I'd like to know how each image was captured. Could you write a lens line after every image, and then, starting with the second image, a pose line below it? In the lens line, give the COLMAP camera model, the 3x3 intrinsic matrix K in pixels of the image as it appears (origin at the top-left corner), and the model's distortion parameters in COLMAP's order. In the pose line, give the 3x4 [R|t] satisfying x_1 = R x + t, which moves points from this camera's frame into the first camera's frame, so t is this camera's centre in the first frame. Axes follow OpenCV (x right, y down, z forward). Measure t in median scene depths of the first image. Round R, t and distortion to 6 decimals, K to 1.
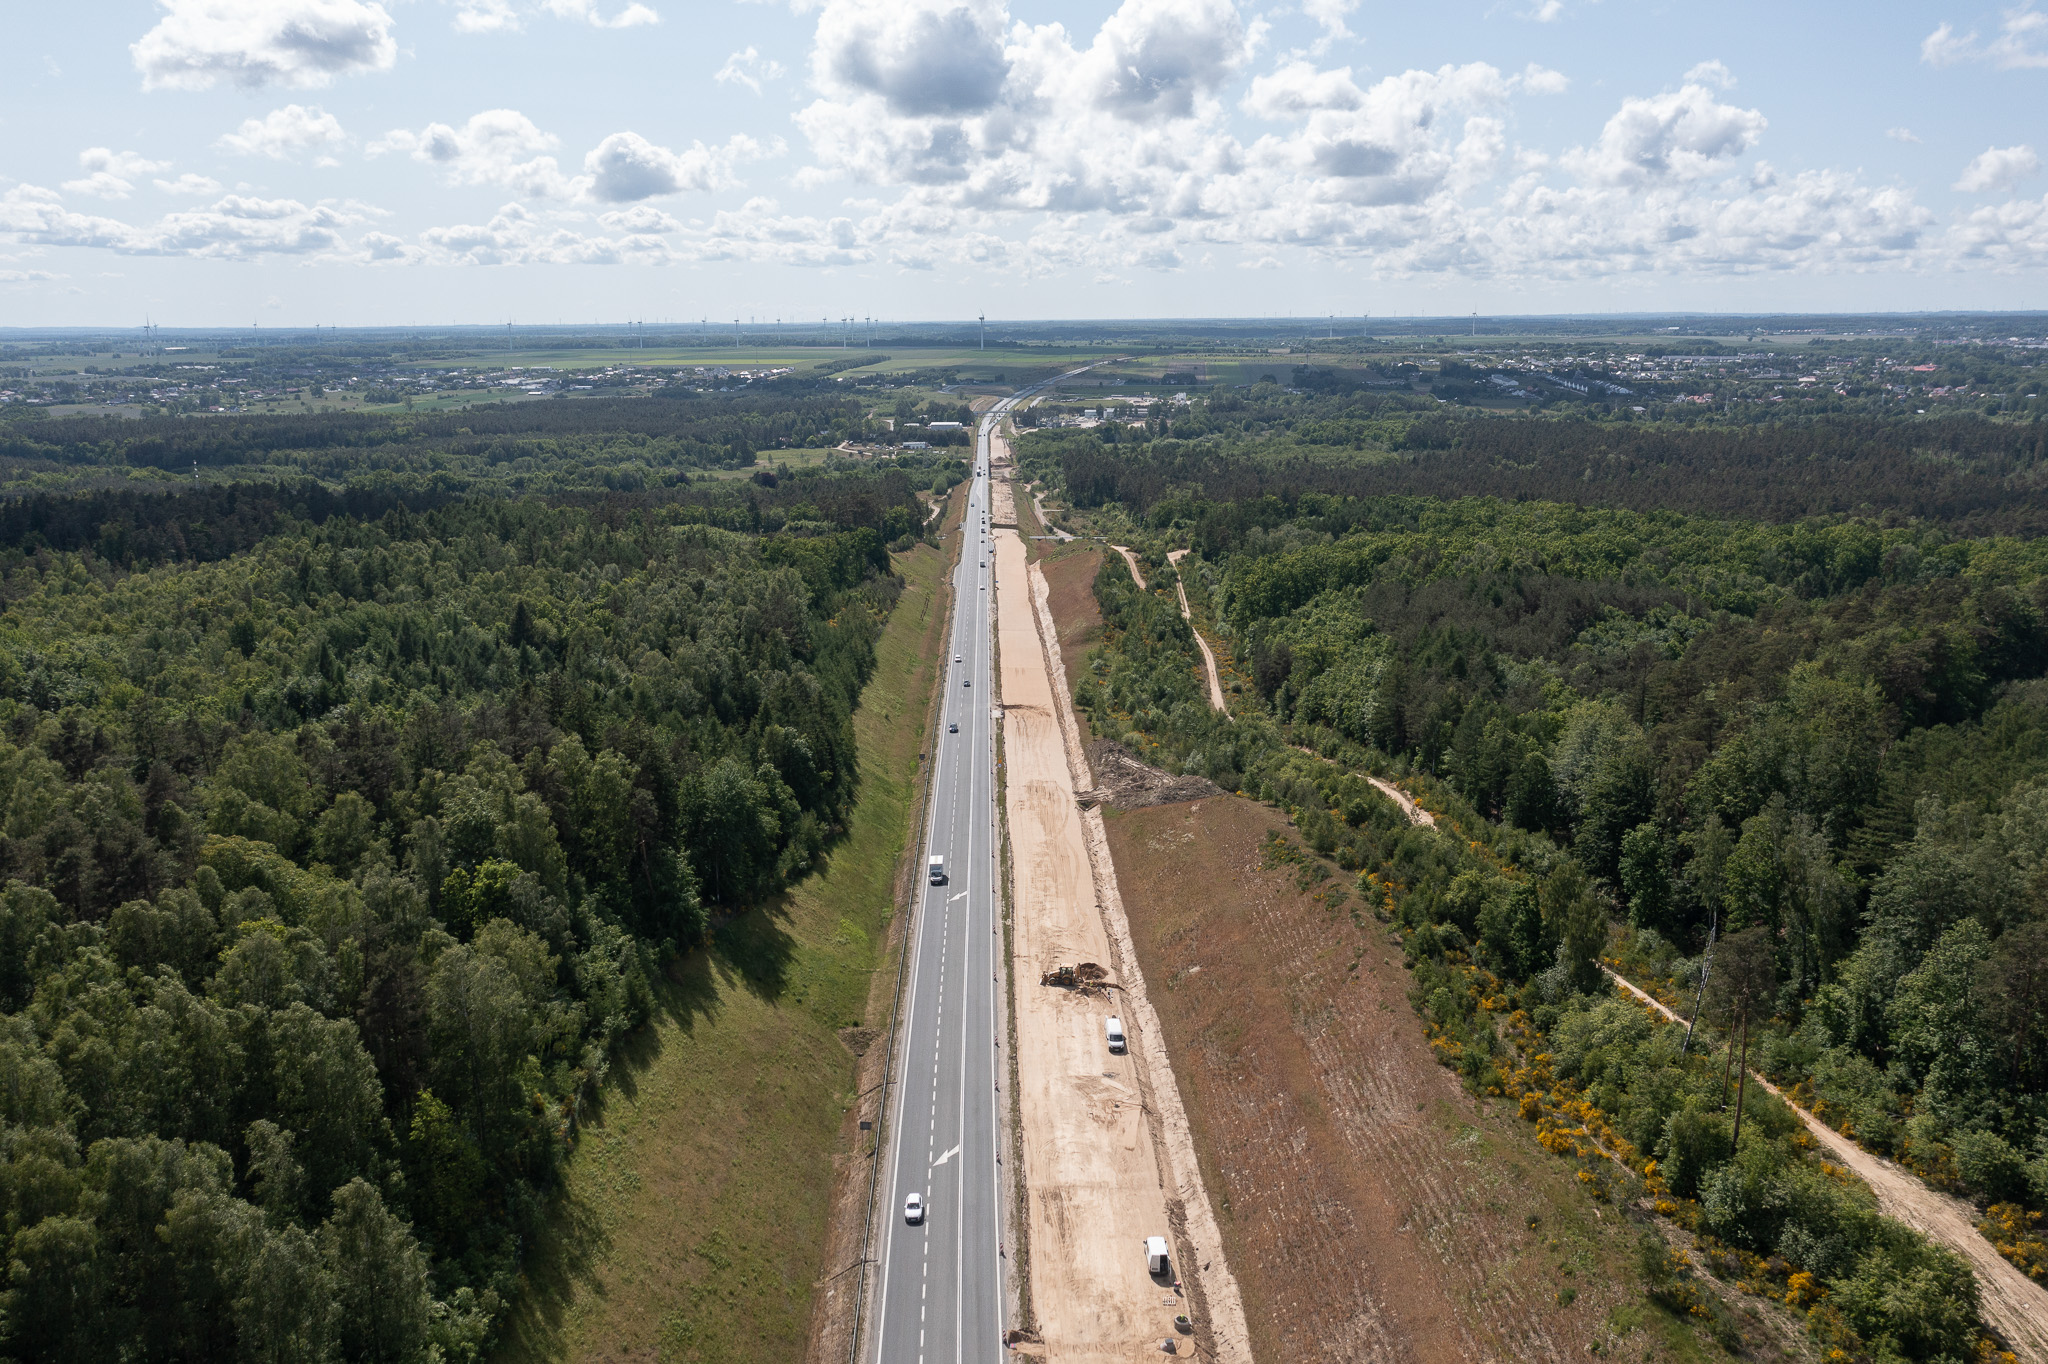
lens RADIAL K [[1620.7, 0, 1024.0], [0, 1620.7, 682.0], [0, 0, 1]] dist [-0.040633, 0.007423]
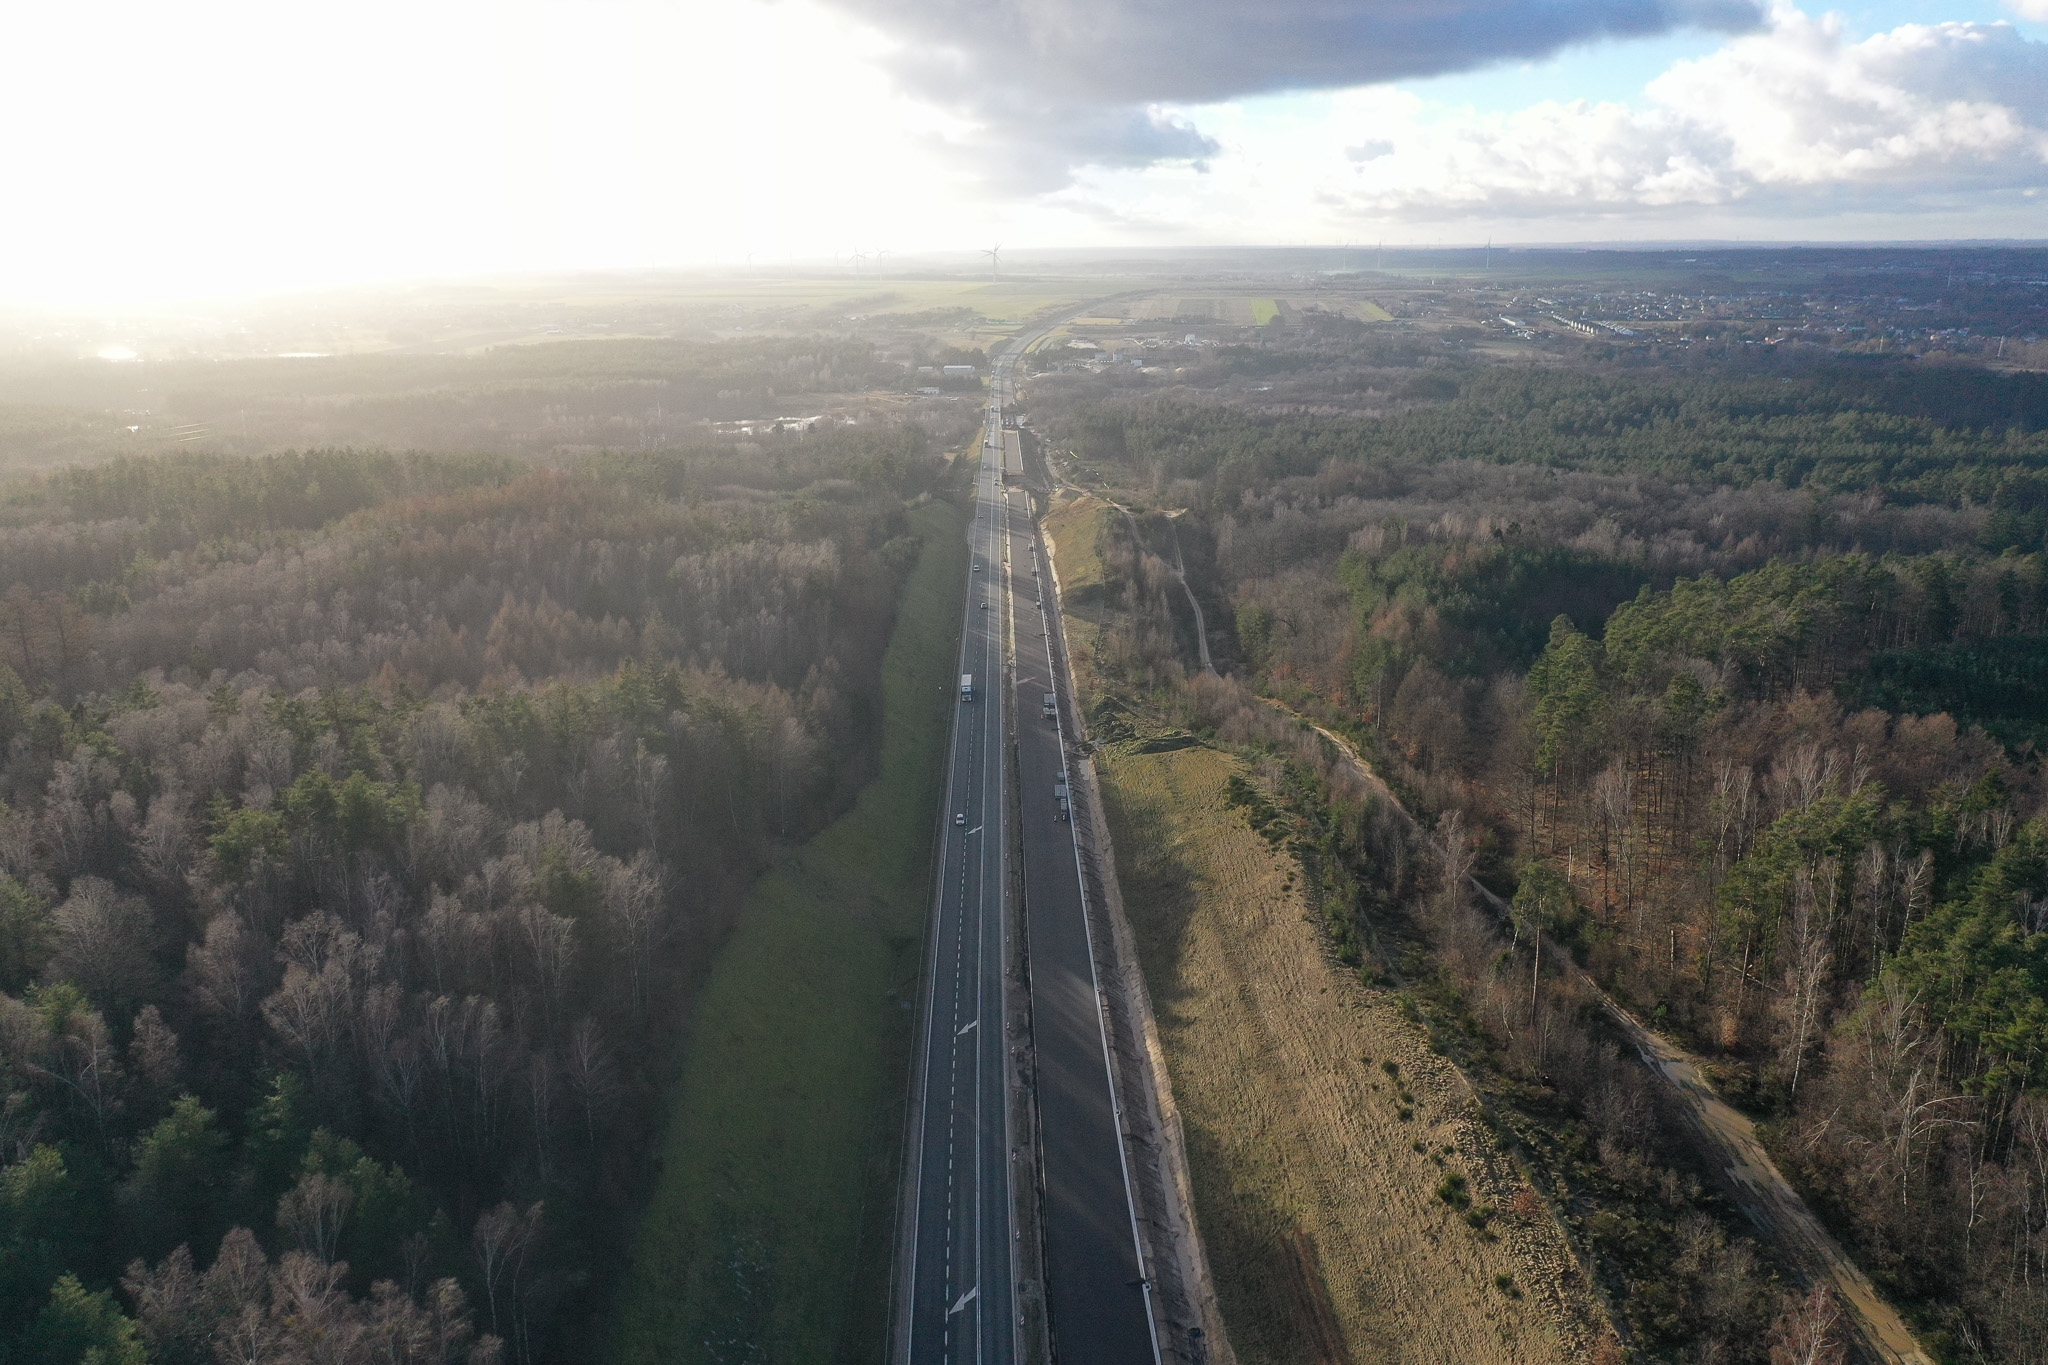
lens RADIAL K [[1660.3, 0, 1026.0], [0, 1660.3, 654.5], [0, 0, 1]] dist [-0.038010, 0.000635]
pose [[0.999976, 0.003348, -0.006013, 0.002390], [-0.003179, 0.999607, 0.027859, -0.017480], [0.006104, -0.027840, 0.999594, -0.122888]]
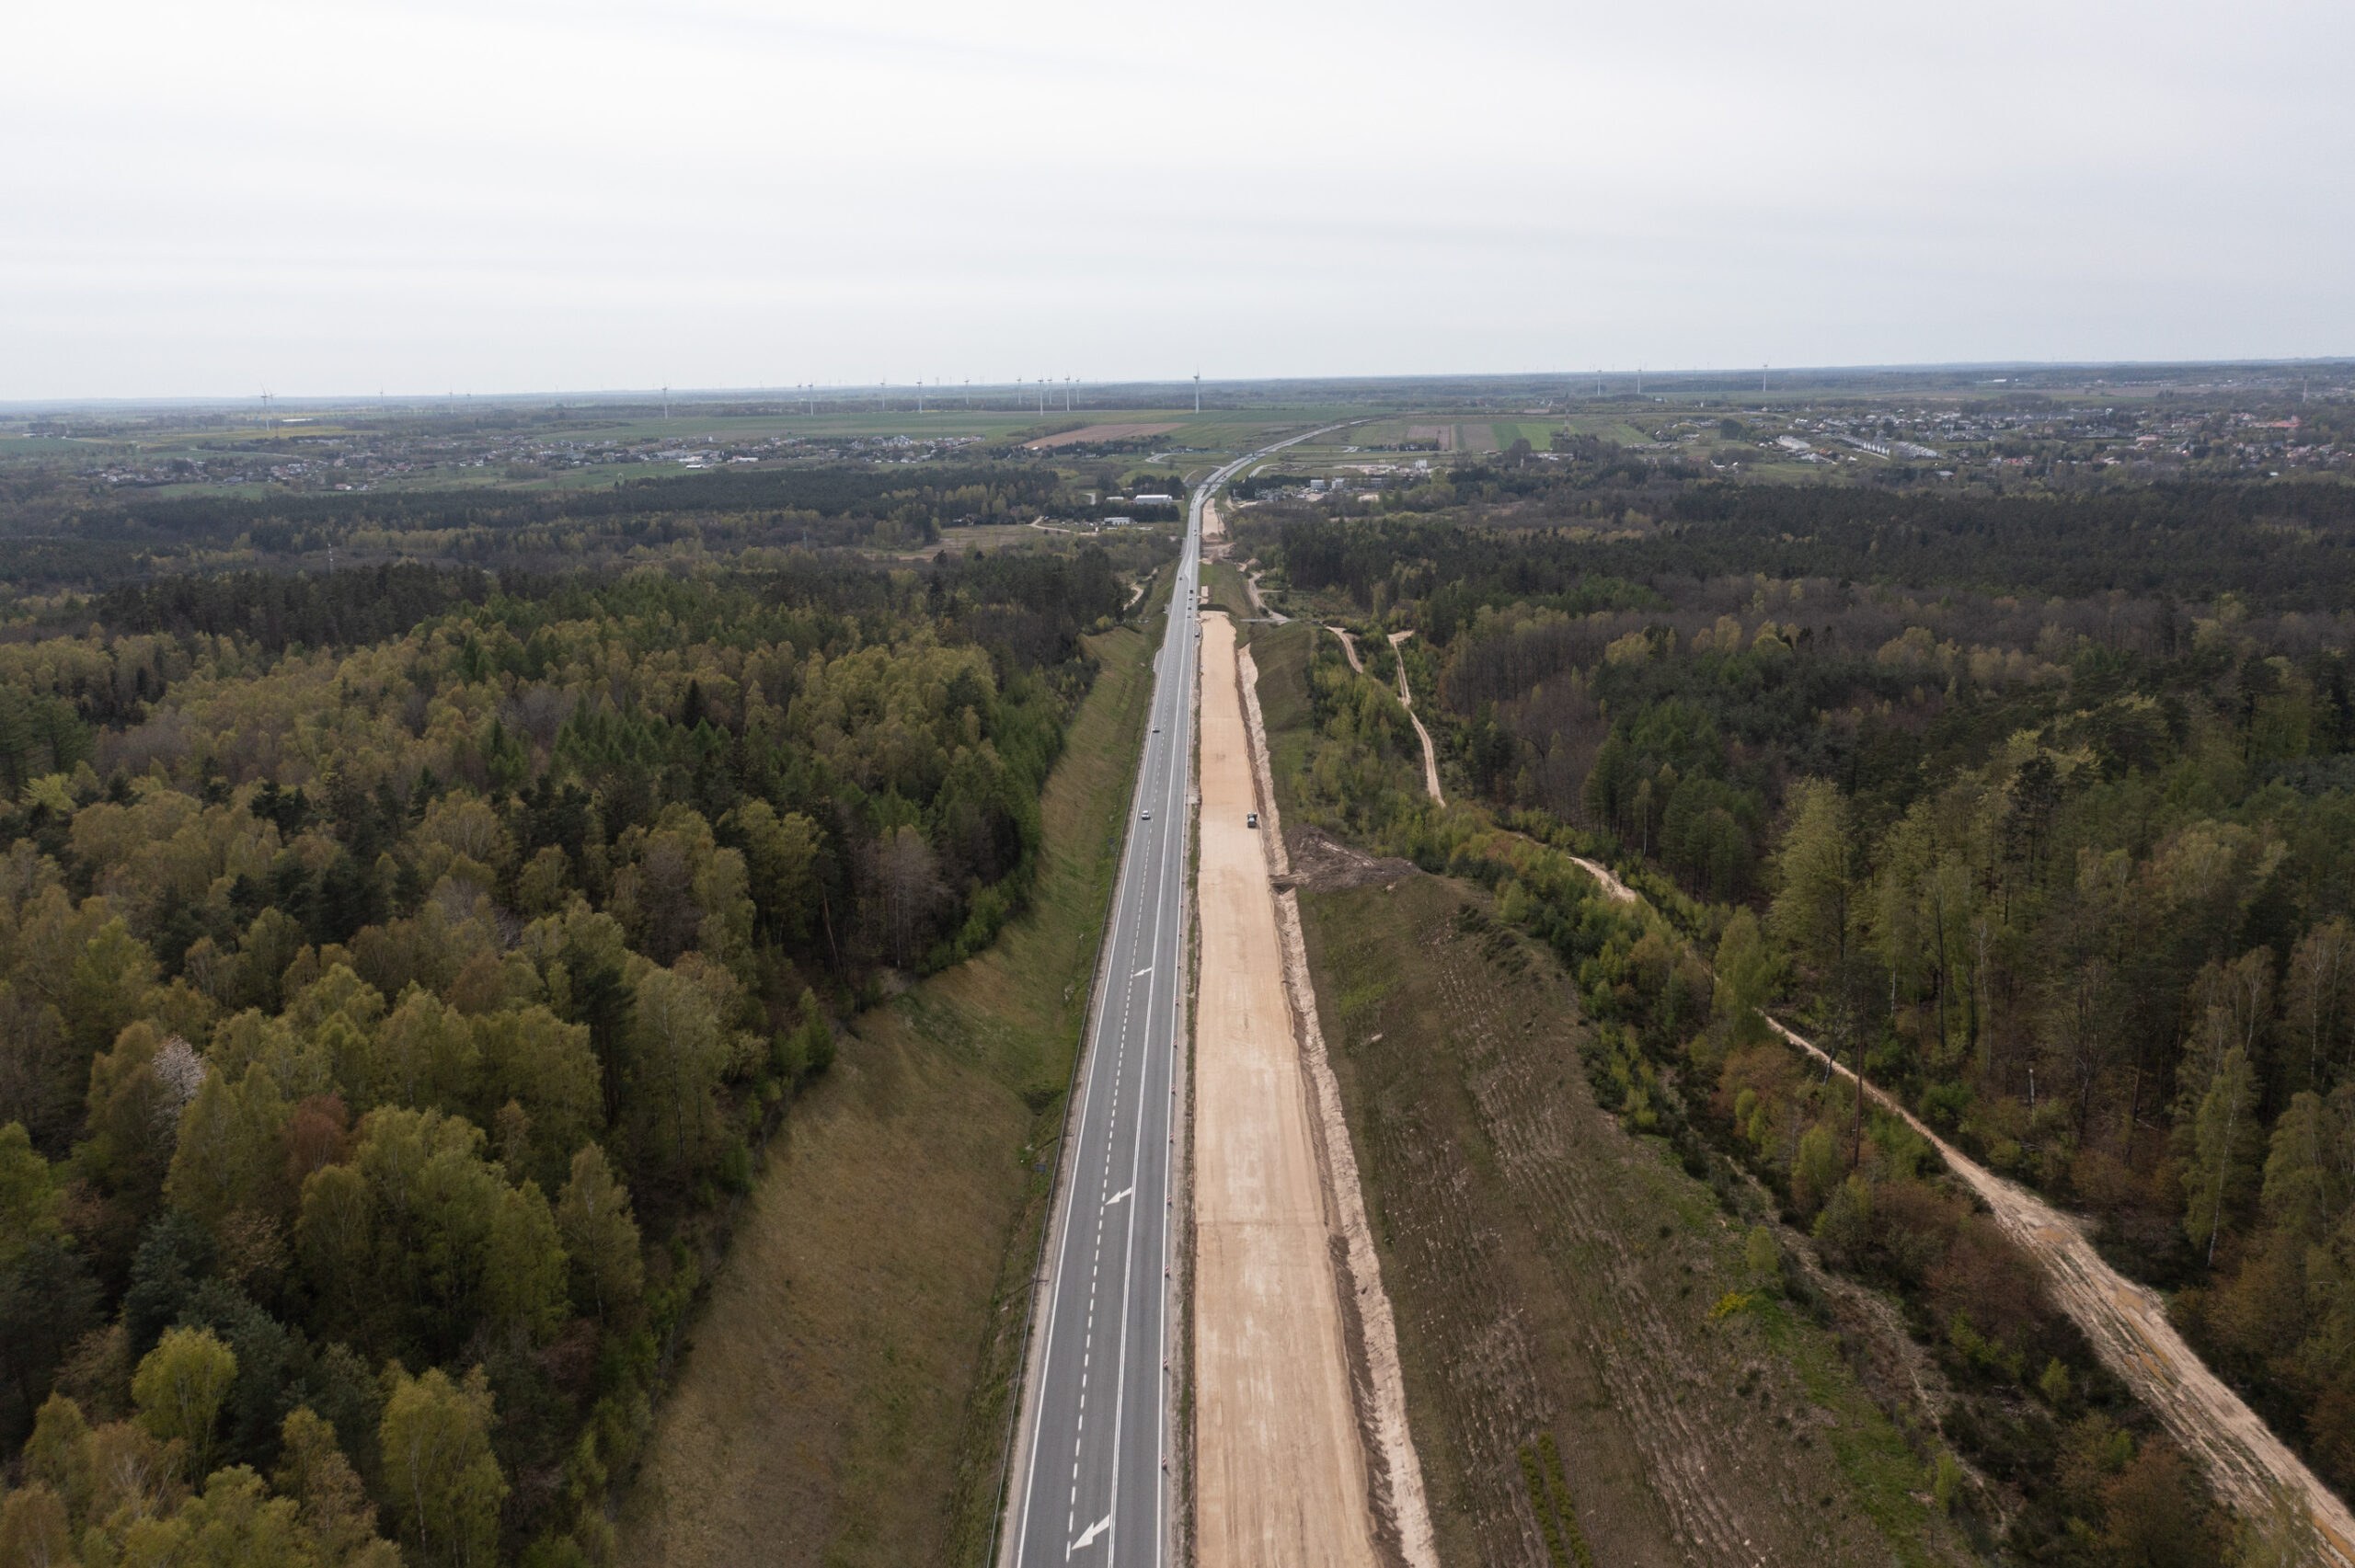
lens RADIAL K [[1883.2, 0, 1177.5], [0, 1883.2, 784.0], [0, 0, 1]] dist [-0.040923, -0.001335]
pose [[0.999204, -0.002221, -0.039829, 0.013550], [0.001916, 0.999969, -0.007678, 0.014272], [0.039845, 0.007596, 0.999177, -0.071365]]
